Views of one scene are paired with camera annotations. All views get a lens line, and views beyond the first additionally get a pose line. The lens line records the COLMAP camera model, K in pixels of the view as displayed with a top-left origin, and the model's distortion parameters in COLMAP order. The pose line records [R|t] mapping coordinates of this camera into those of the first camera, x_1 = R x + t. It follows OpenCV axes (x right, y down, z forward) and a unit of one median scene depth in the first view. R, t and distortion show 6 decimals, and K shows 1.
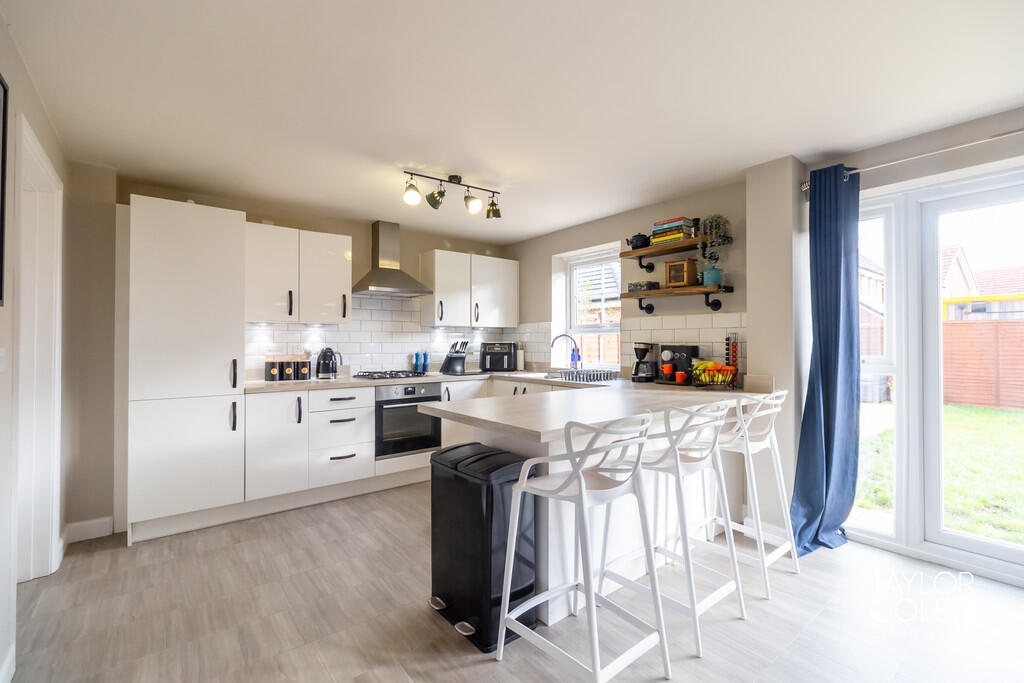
lens RADIAL K [[446.4, 0, 510.1], [0, 446.4, 341.9], [0, 0, 1]] dist [0.003497, 0.000276]
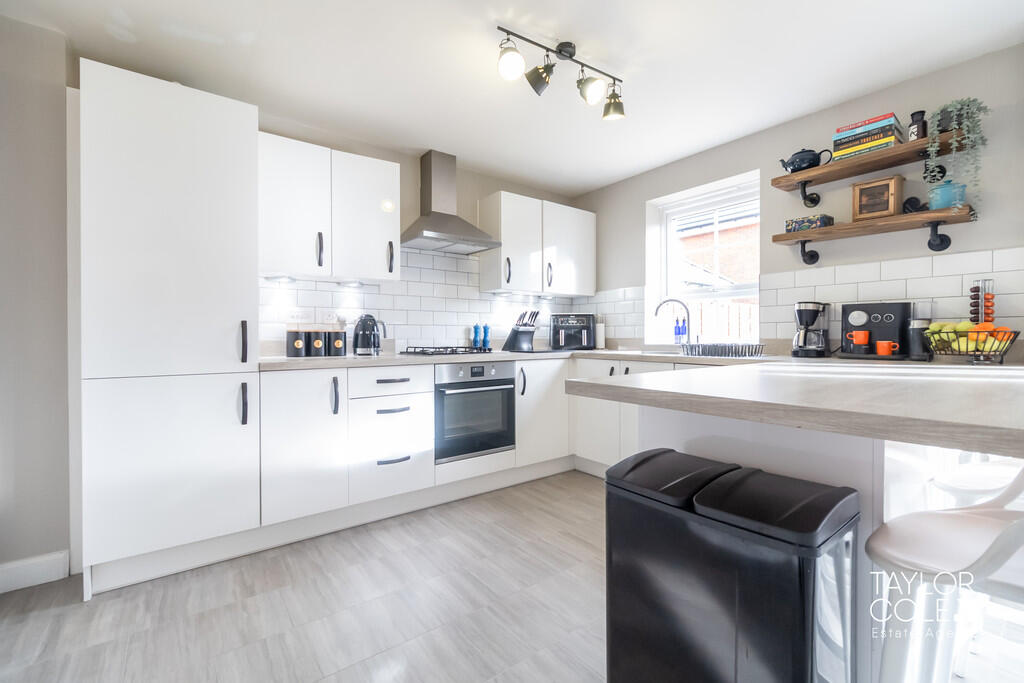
lens RADIAL K [[446.4, 0, 514.1], [0, 446.4, 339.9], [0, 0, 1]] dist [0.003497, 0.000276]
pose [[0.999772, -0.001412, -0.021311, -0.163920], [0.001706, 0.999904, 0.013782, 0.051852], [0.021289, -0.013815, 0.999678, 0.281939]]
